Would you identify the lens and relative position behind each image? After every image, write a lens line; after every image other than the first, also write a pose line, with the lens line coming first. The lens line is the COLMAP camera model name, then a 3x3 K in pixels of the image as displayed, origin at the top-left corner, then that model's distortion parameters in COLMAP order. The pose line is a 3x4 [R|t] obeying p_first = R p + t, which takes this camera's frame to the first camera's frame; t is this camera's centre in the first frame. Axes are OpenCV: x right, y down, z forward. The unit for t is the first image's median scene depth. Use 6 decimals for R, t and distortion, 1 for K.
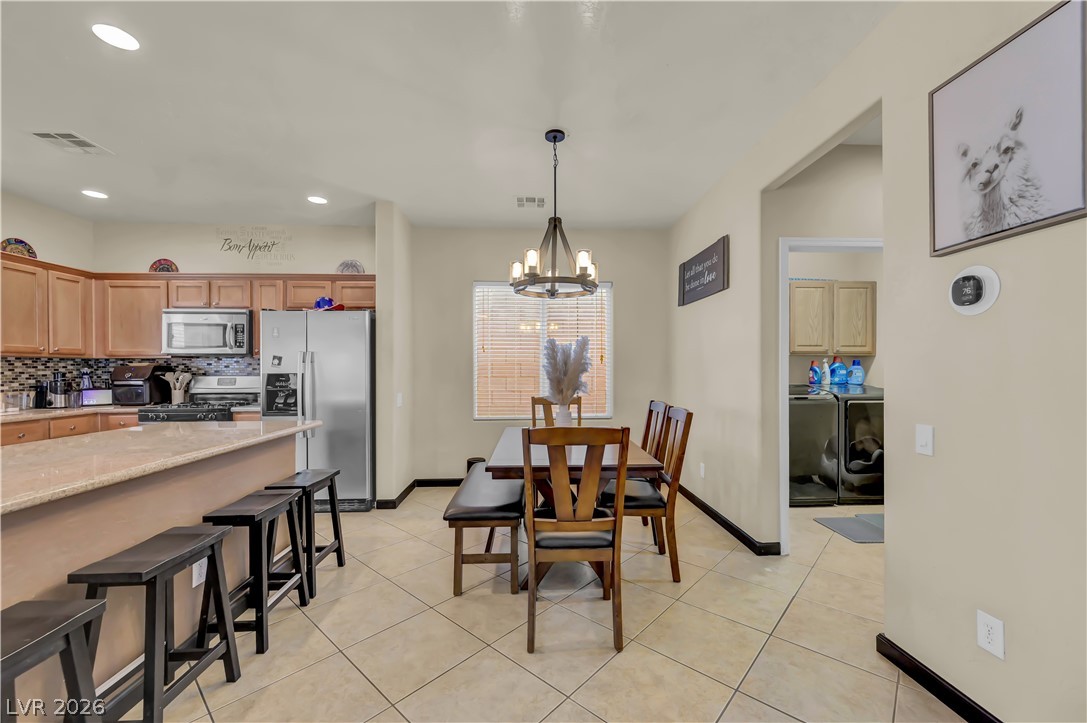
lens RADIAL K [[430.8, 0, 547.5], [0, 430.8, 369.1], [0, 0, 1]] dist [-0.000309, -0.000378]
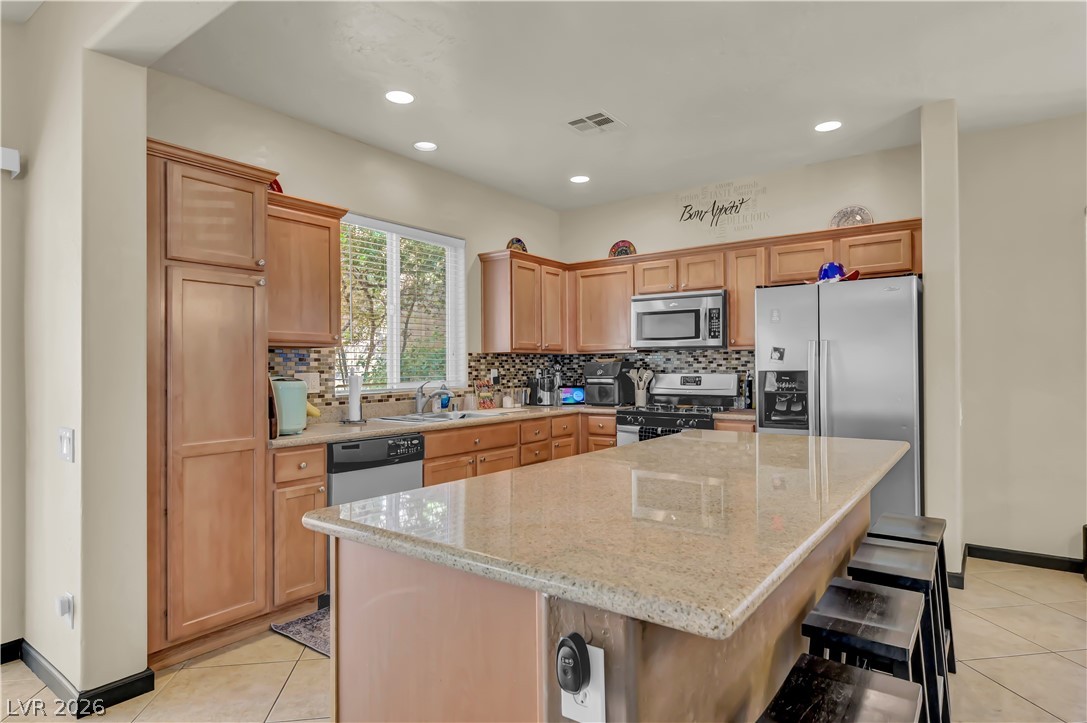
lens RADIAL K [[600.8, 0, 551.1], [0, 600.8, 361.5], [0, 0, 1]] dist [0.000812, 0.000049]
pose [[0.778892, -0.006590, -0.627123, -0.254031], [0.003124, 0.999973, -0.006627, -0.000485], [0.627150, 0.003203, 0.778892, -0.051731]]
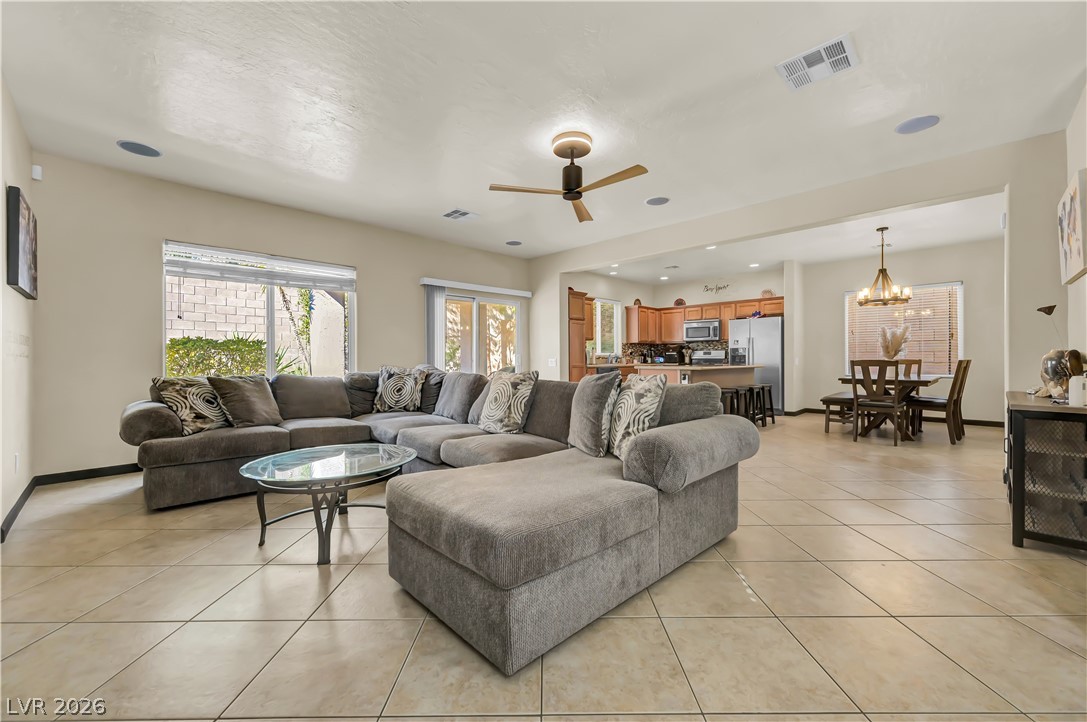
lens RADIAL K [[427.8, 0, 546.8], [0, 427.8, 360.0], [0, 0, 1]] dist [-0.000257, -0.000103]
pose [[0.673644, 0.003144, -0.739050, 0.307515], [0.001042, 0.999986, 0.005204, 0.053601], [0.739055, -0.004276, 0.673631, -1.083917]]
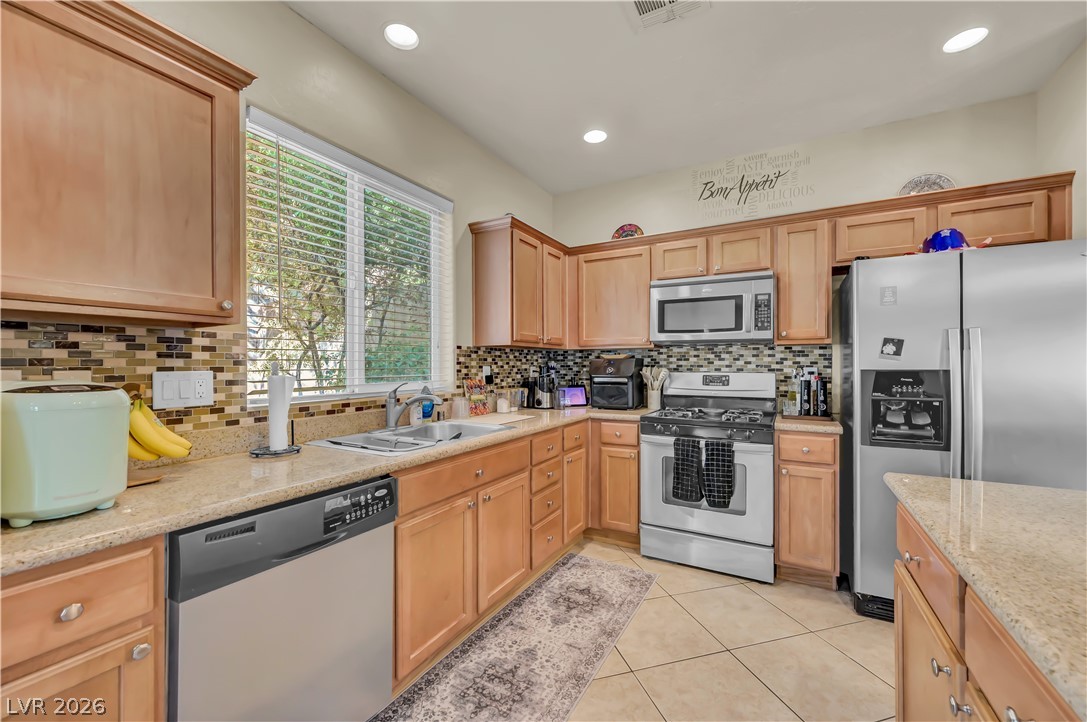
lens RADIAL K [[429.7, 0, 549.5], [0, 429.7, 364.6], [0, 0, 1]] dist [0.000273, 0.000067]
pose [[0.850650, 0.002486, -0.525727, -0.644148], [-0.002025, 0.999997, 0.001453, 0.002781], [0.525729, -0.000171, 0.850652, 0.270615]]
